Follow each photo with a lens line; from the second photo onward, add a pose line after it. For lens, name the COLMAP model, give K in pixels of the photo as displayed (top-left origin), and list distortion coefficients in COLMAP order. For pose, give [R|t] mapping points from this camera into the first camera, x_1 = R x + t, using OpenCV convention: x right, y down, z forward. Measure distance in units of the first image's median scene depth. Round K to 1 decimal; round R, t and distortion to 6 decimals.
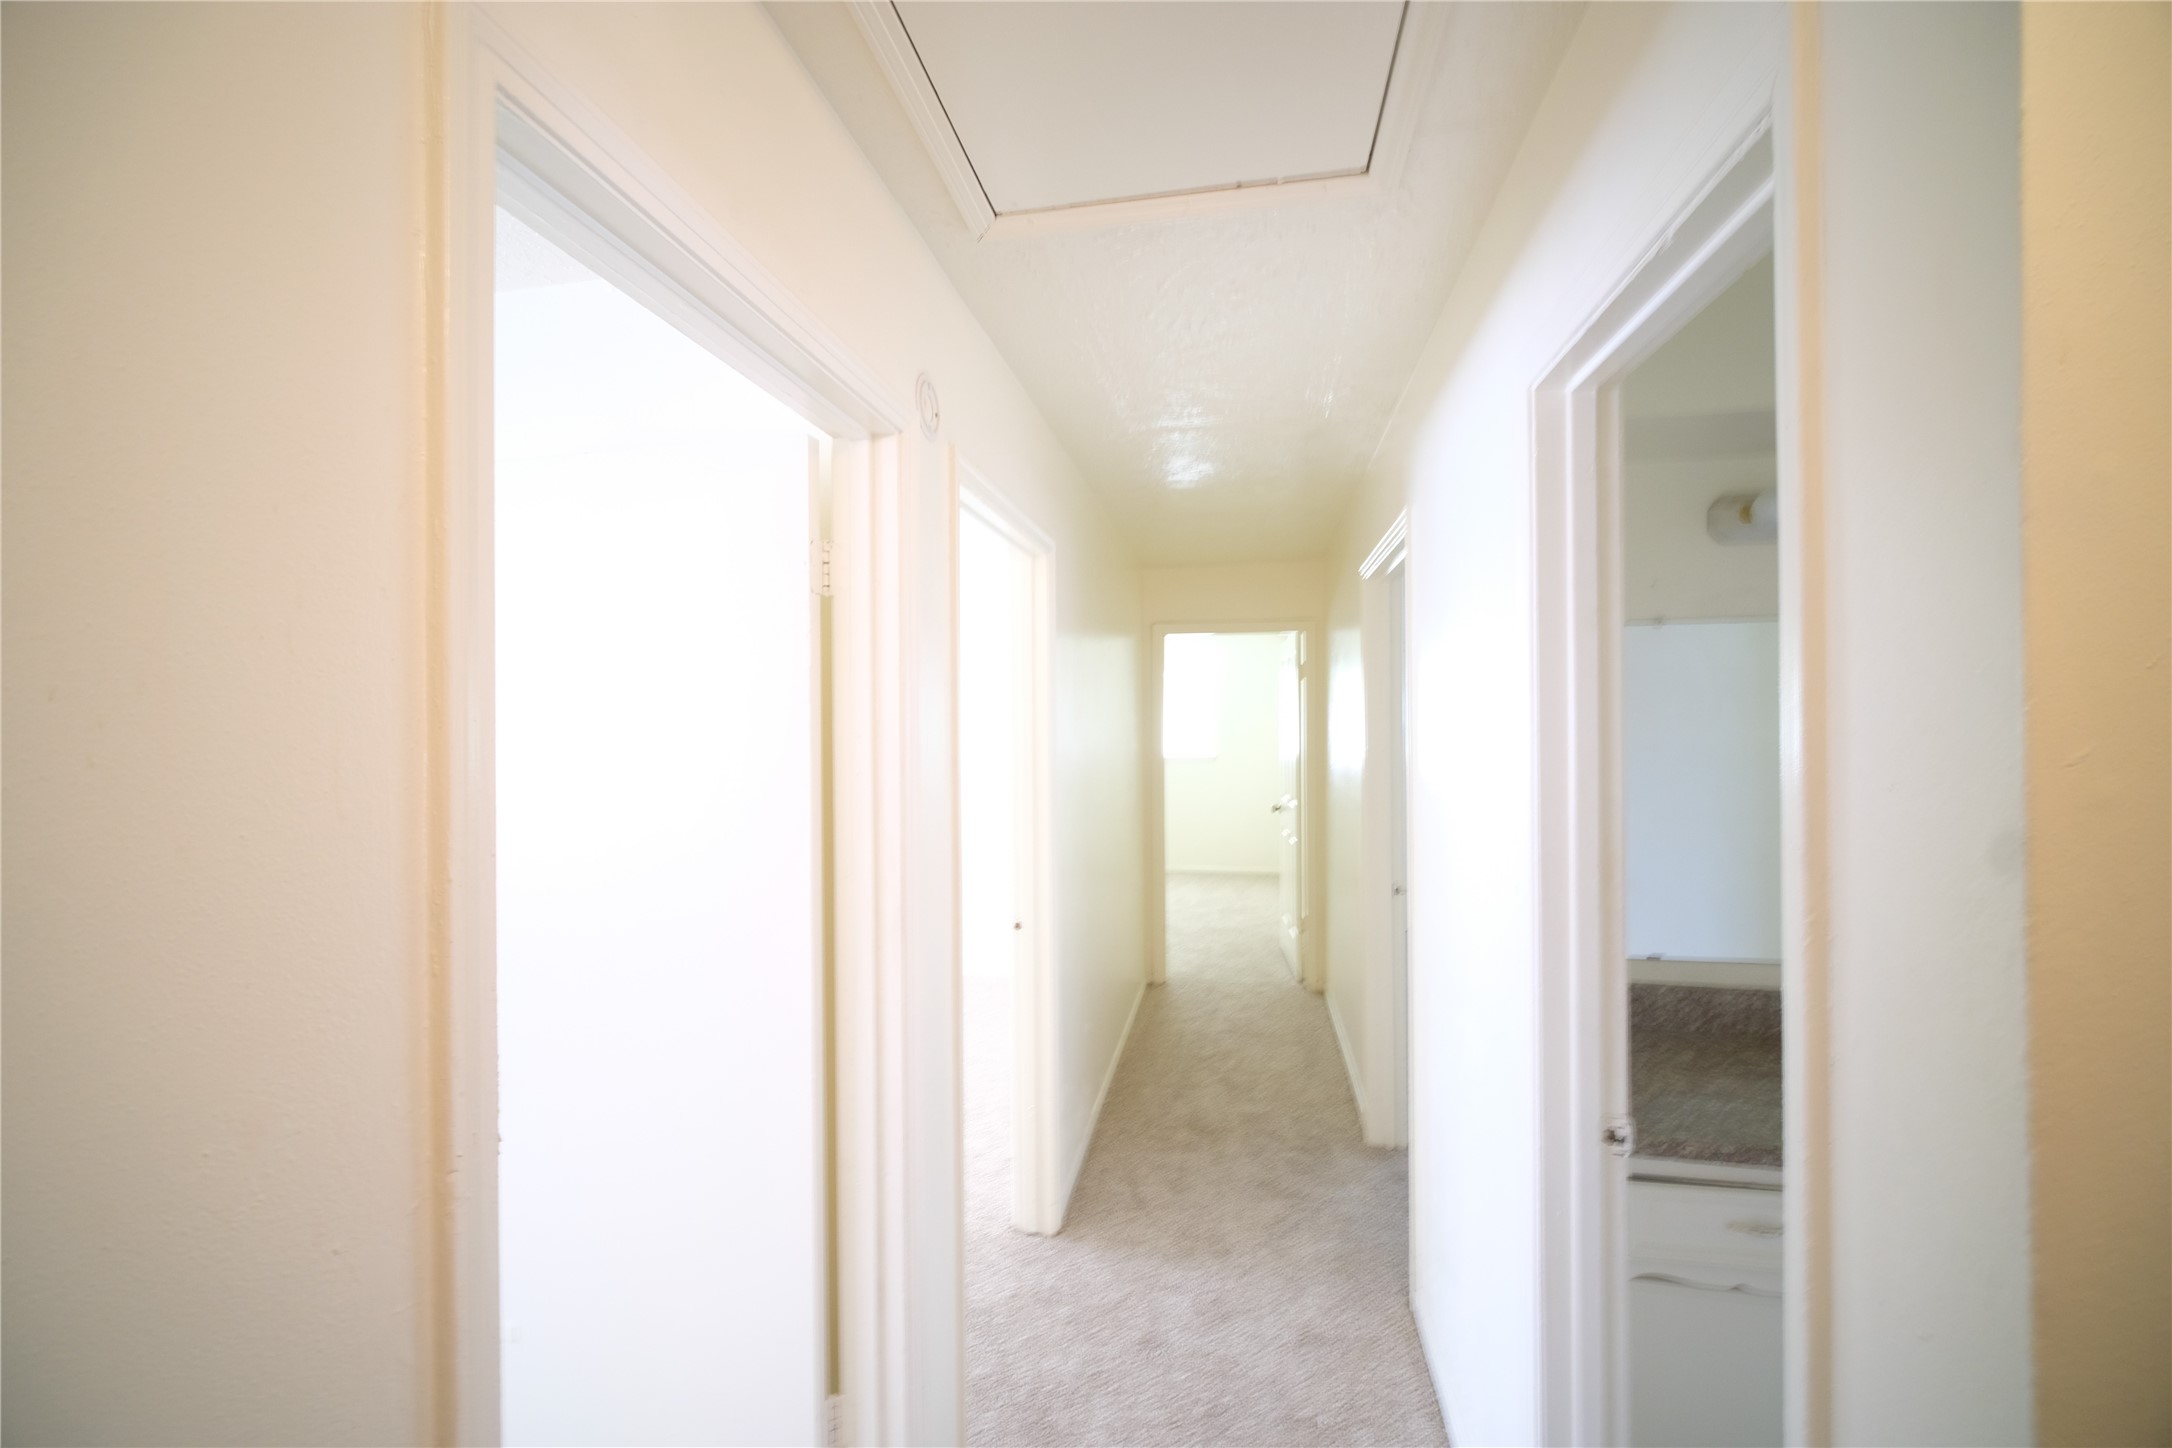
lens RADIAL K [[860.8, 0, 1086.0], [0, 860.8, 724.0], [0, 0, 1]] dist [-0.003188, -0.000697]
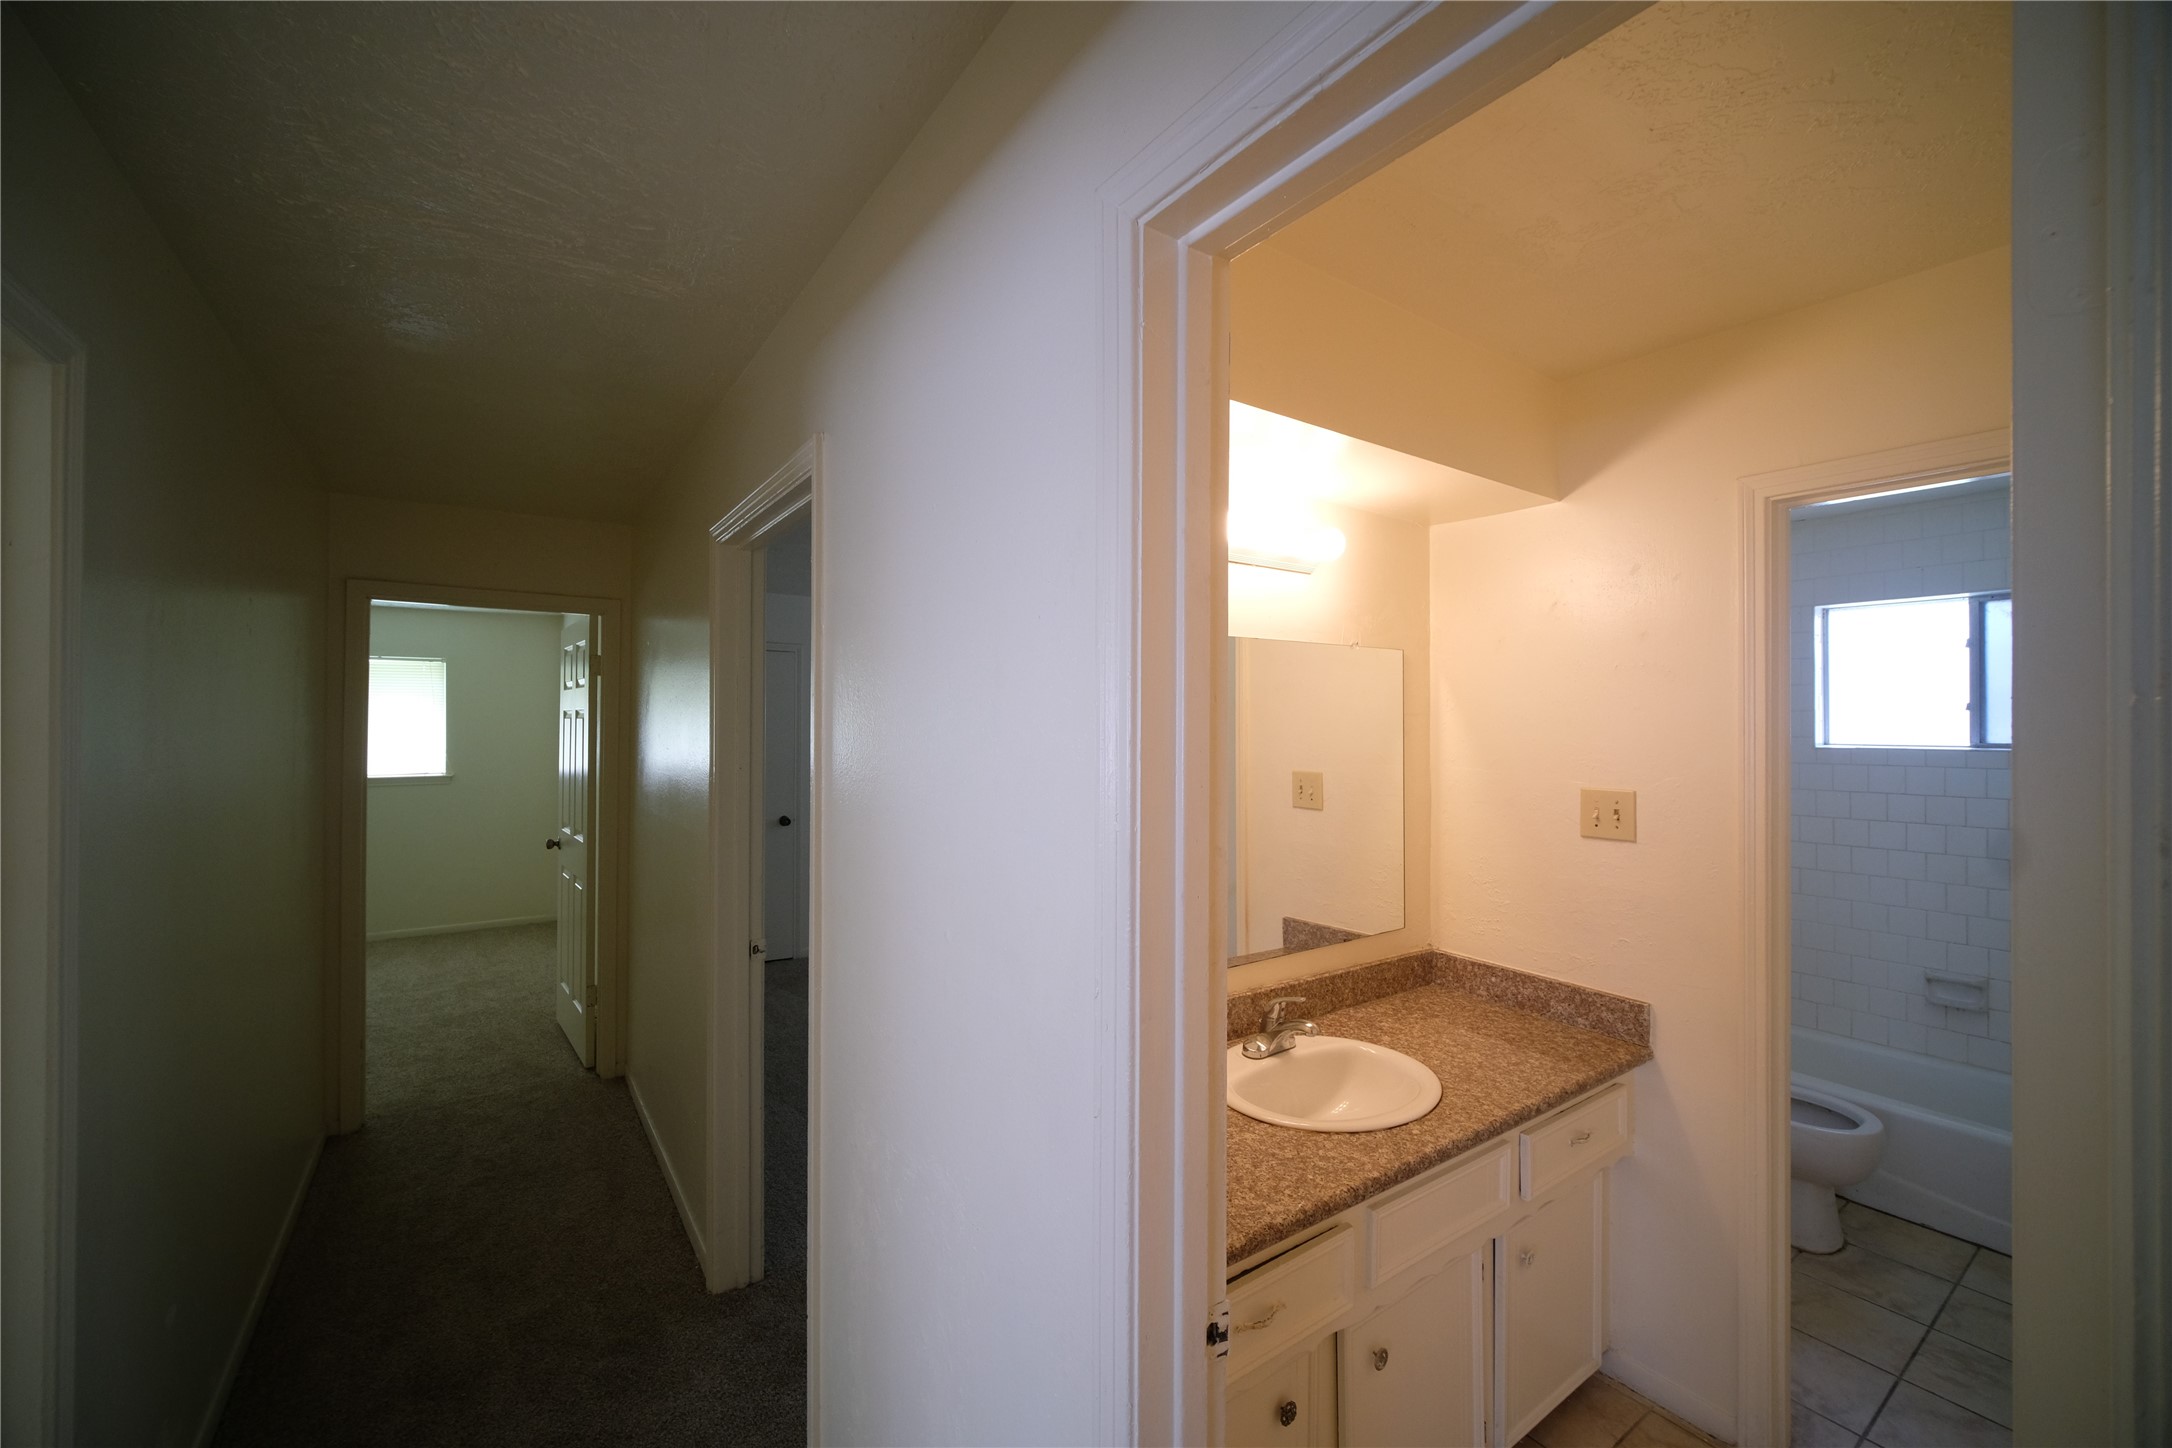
lens RADIAL K [[860.8, 0, 1086.0], [0, 860.8, 724.0], [0, 0, 1]] dist [-0.003188, -0.000697]
pose [[0.701900, 0.014990, 0.712117, 0.009279], [-0.006463, 0.999871, -0.014677, -0.000952], [-0.712246, 0.005699, 0.701907, 0.146404]]
